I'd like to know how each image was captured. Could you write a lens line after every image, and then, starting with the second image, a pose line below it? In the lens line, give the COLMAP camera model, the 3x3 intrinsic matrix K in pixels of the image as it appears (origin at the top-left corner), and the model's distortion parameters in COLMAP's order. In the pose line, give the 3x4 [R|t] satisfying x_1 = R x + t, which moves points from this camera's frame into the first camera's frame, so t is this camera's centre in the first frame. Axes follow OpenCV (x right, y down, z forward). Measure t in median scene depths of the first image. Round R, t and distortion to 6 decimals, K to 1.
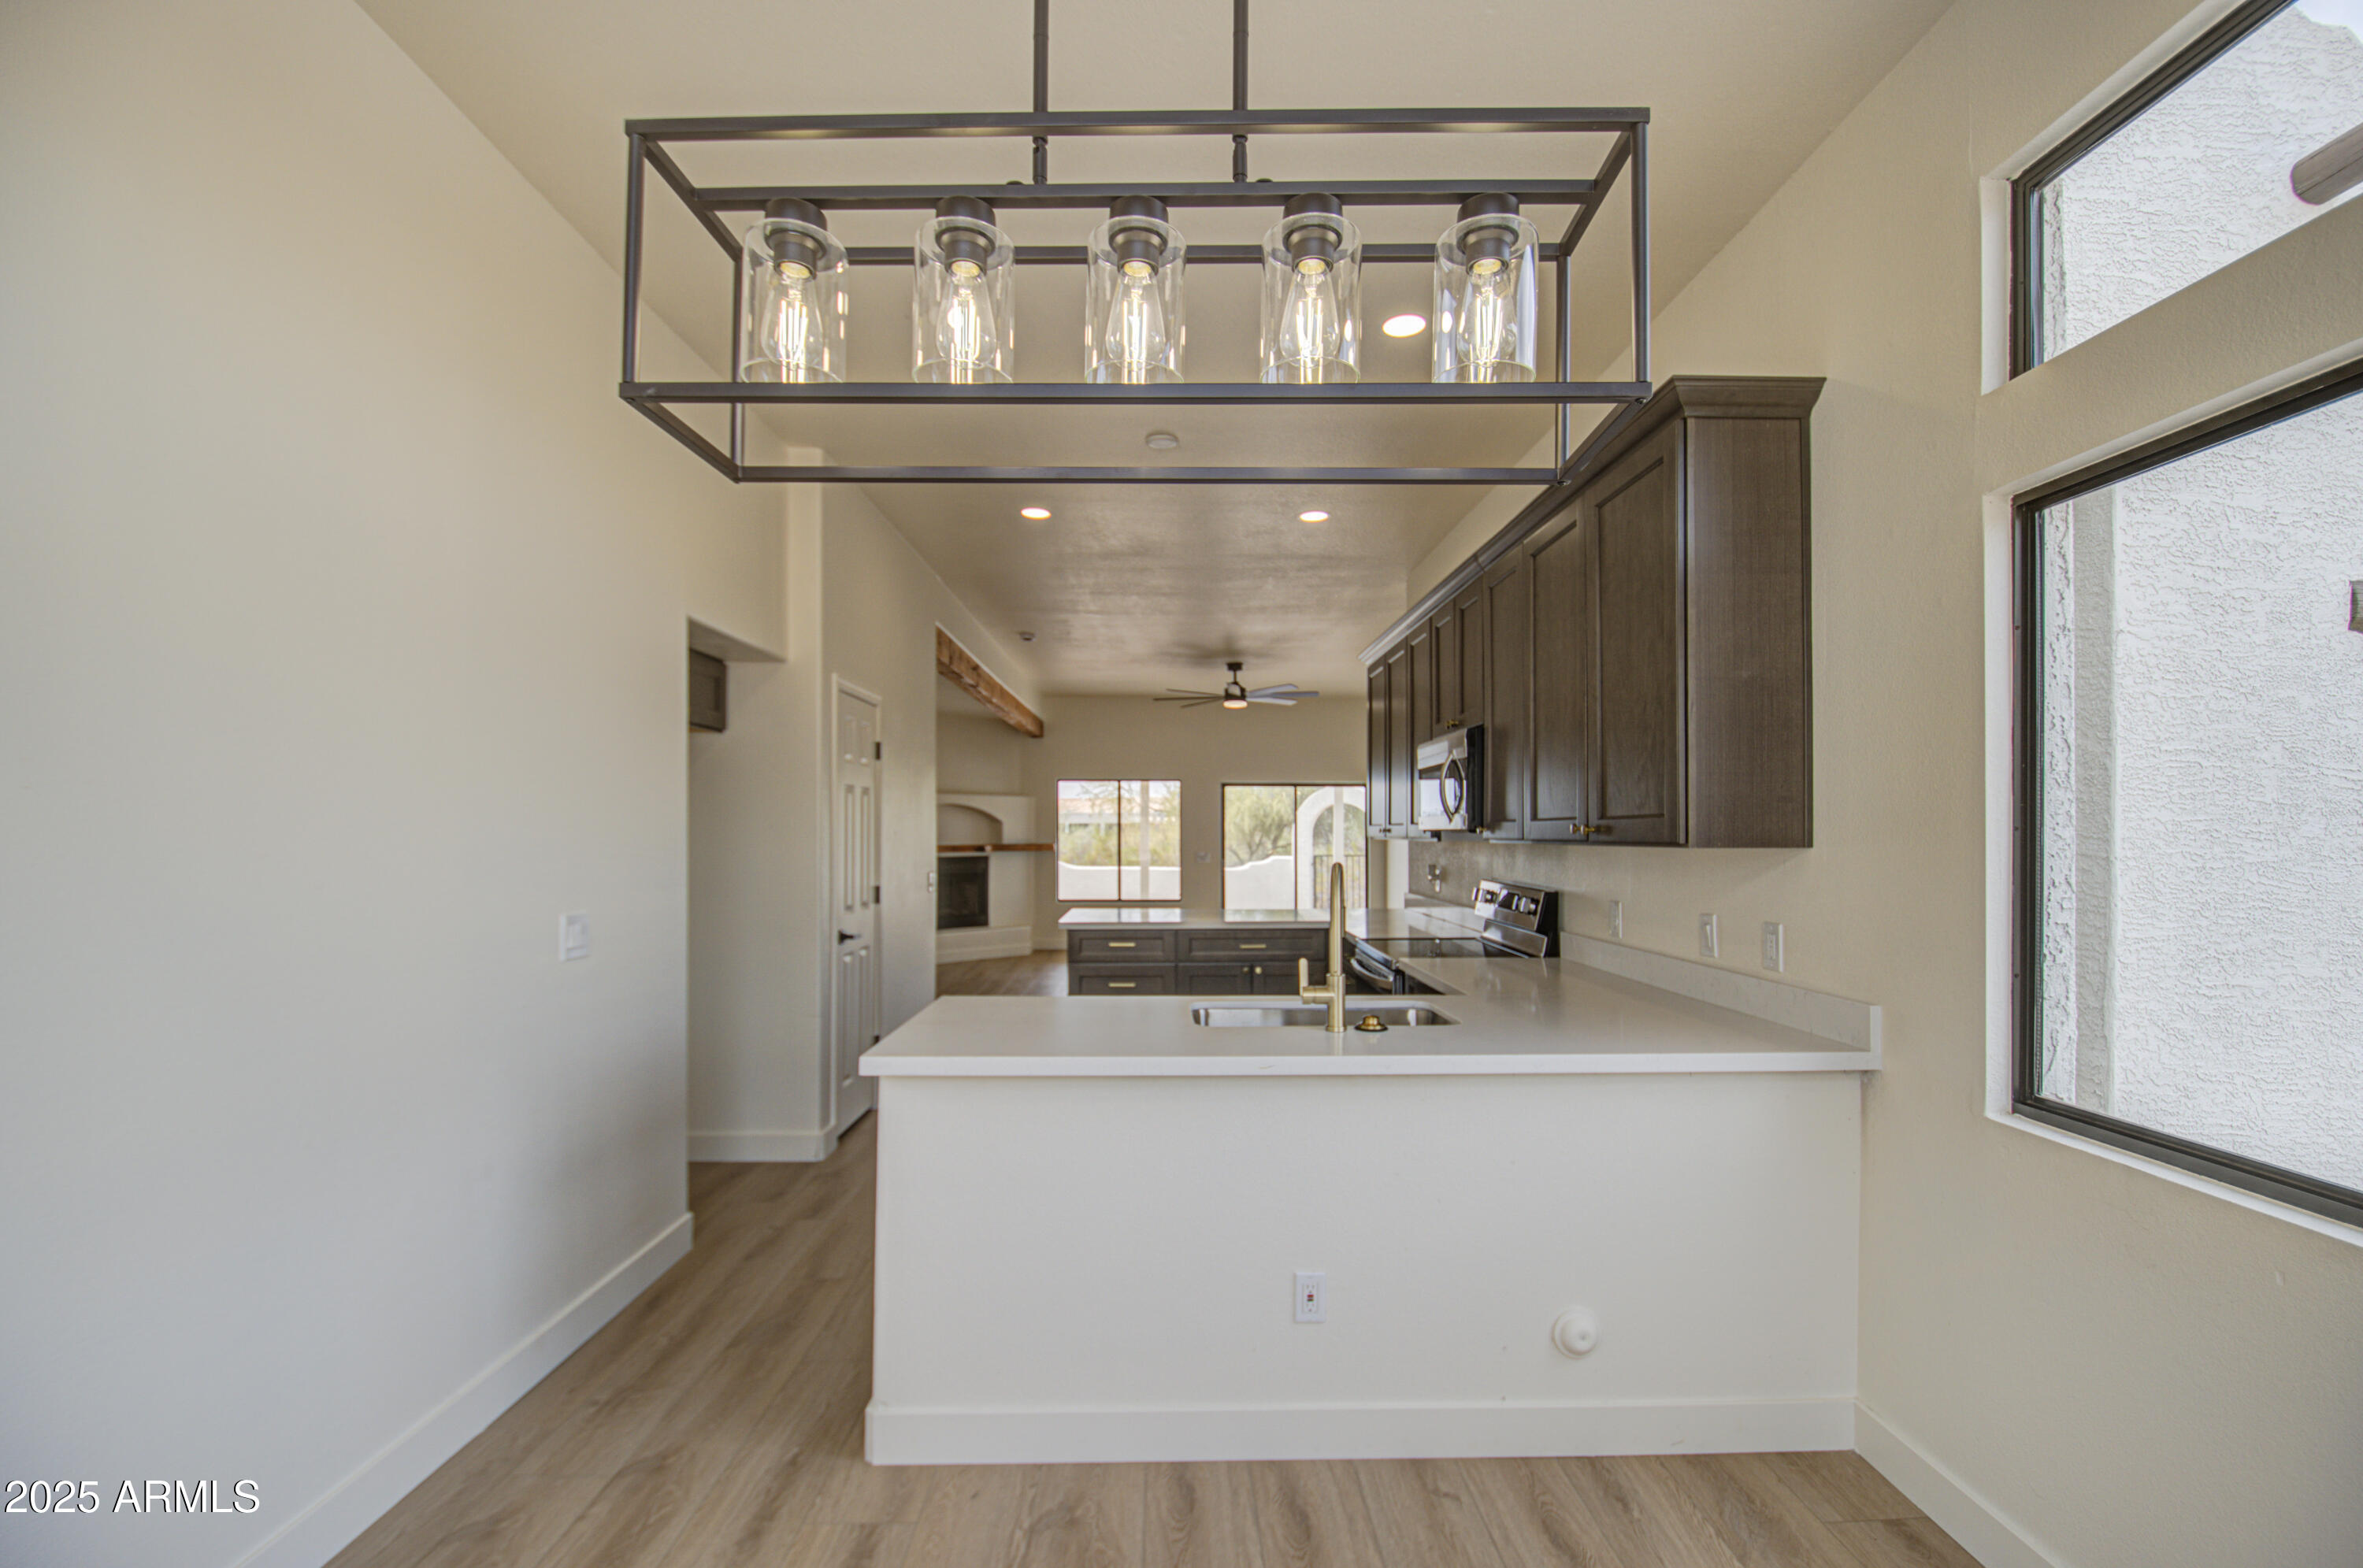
lens RADIAL K [[1054.0, 0, 1191.0], [0, 1054.0, 834.9], [0, 0, 1]] dist [0.008763, -0.010590]
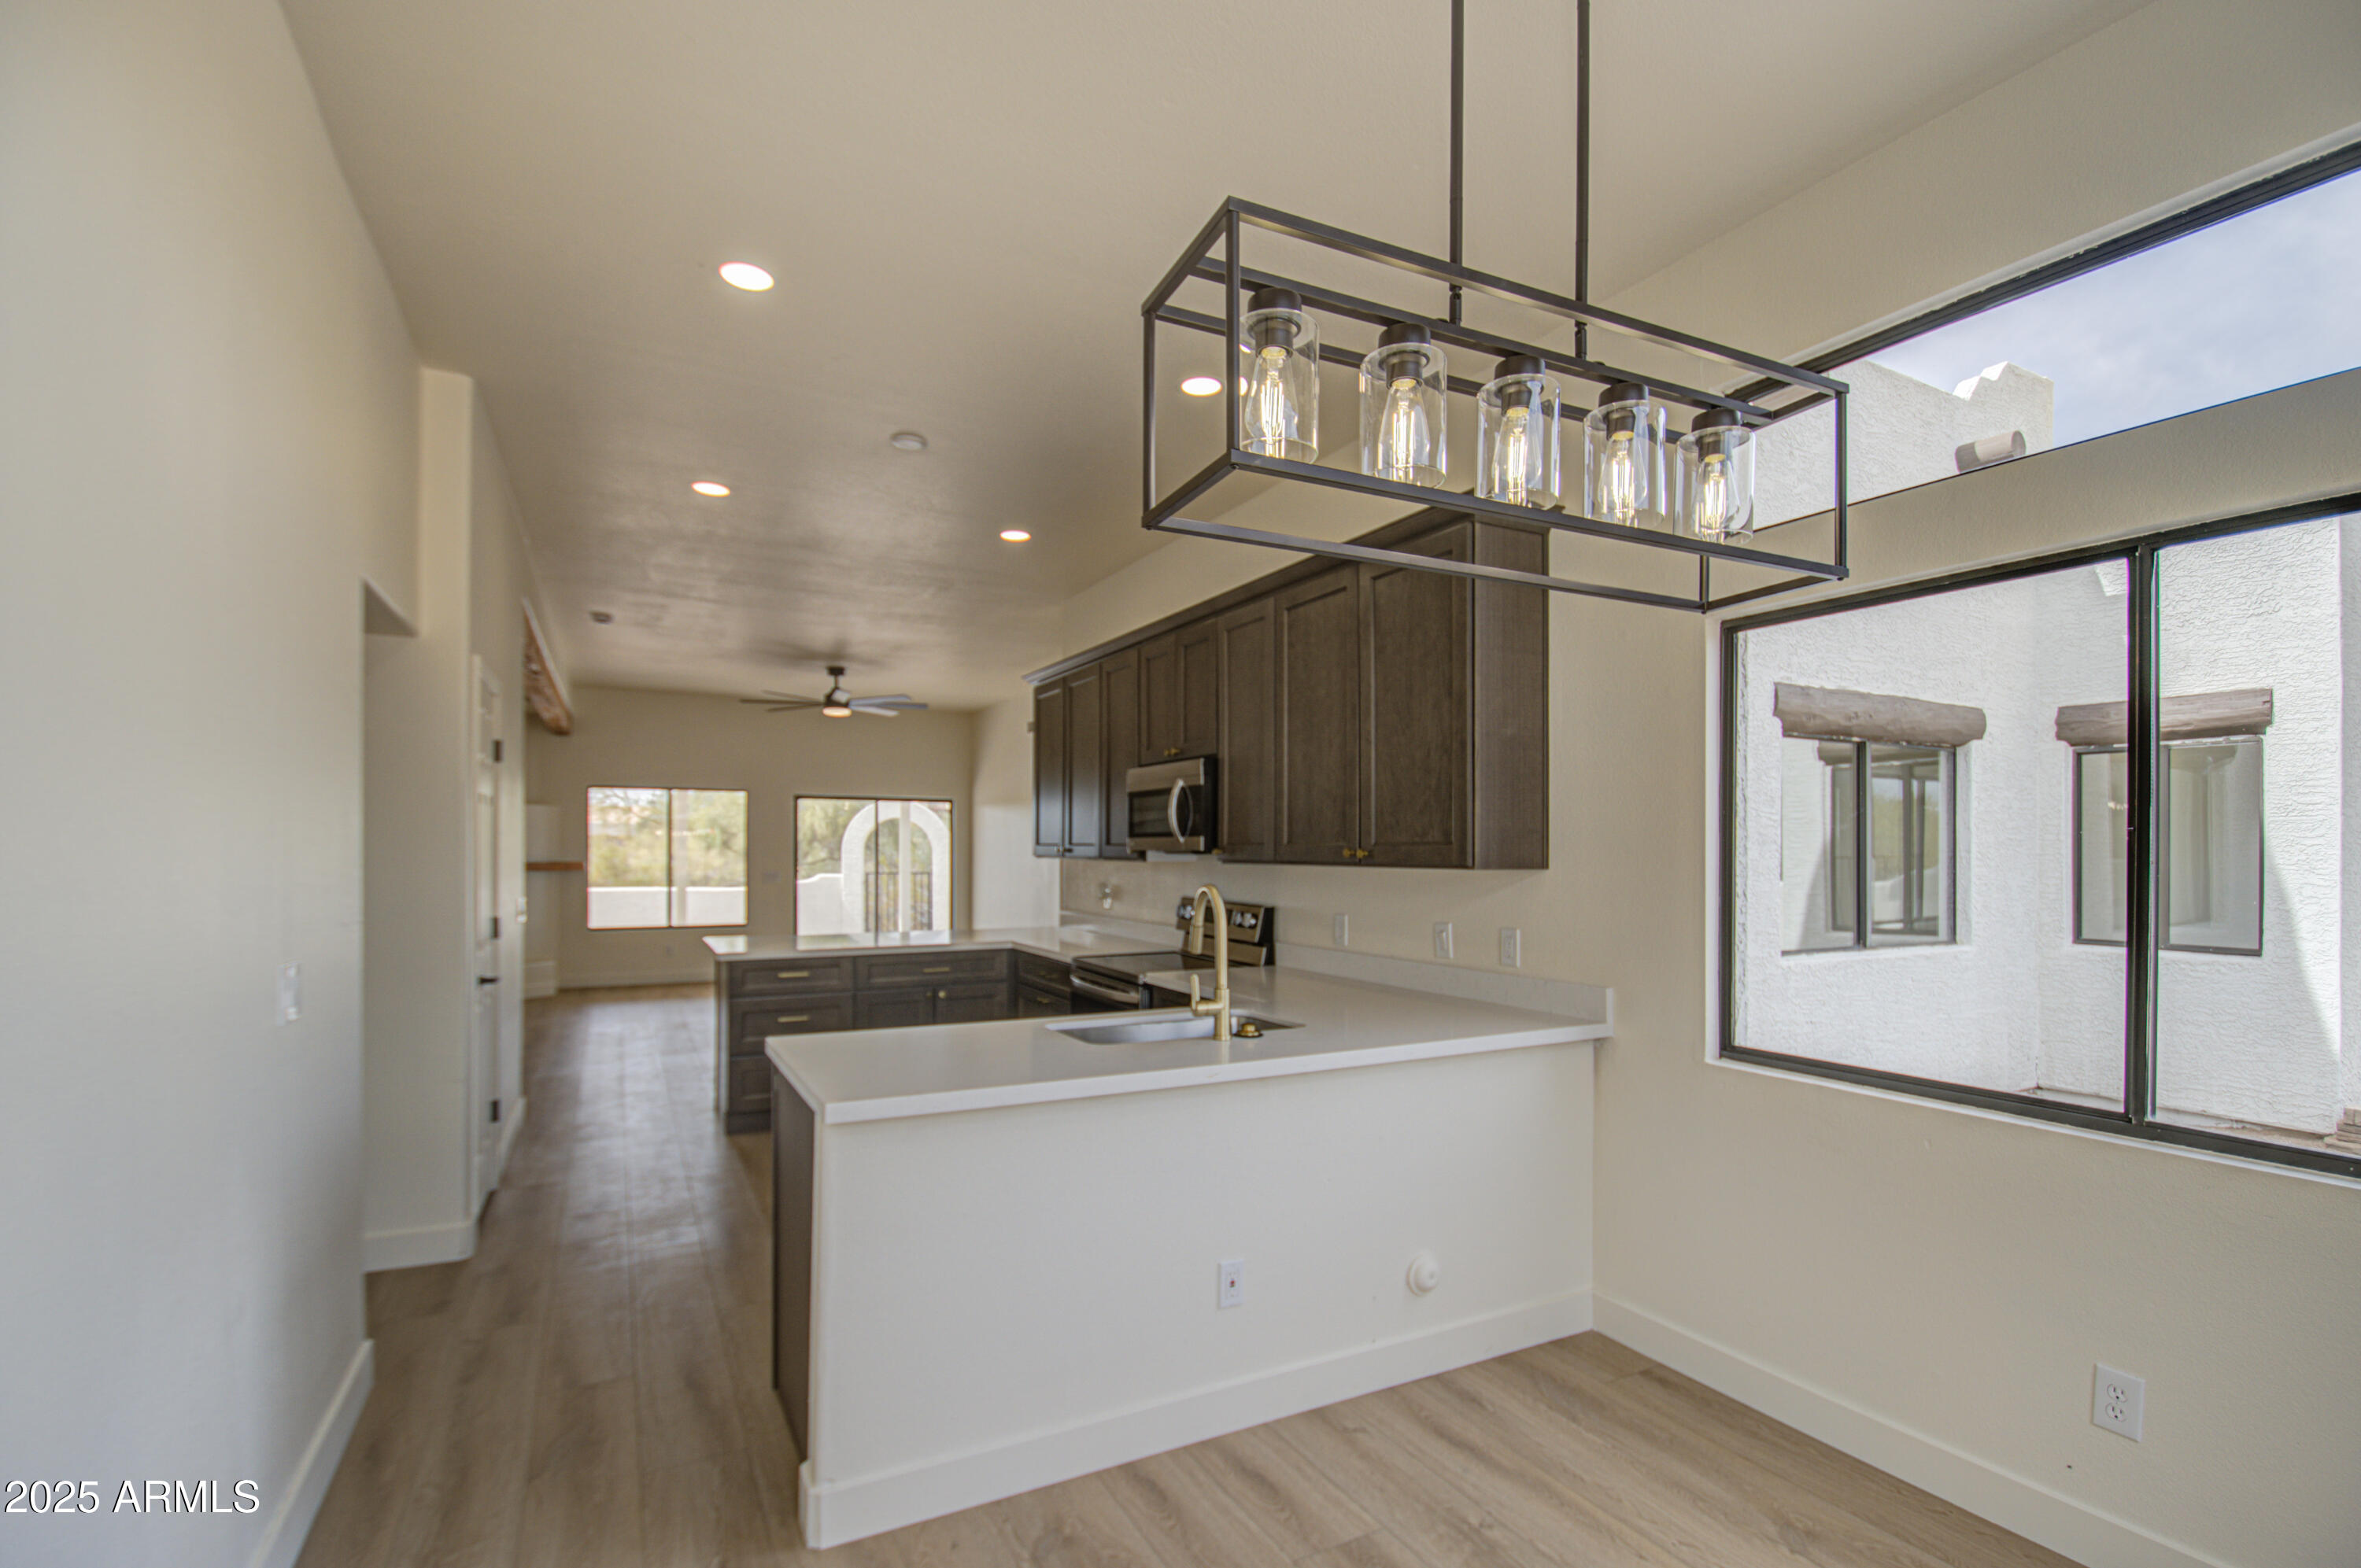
lens RADIAL K [[1053.1, 0, 1245.4], [0, 1053.1, 850.1], [0, 0, 1]] dist [0.008763, -0.010590]
pose [[0.894984, 0.004078, 0.446080, -0.341564], [-0.003350, 0.999991, -0.002420, -0.007482], [-0.446086, 0.000672, 0.894990, 0.015514]]
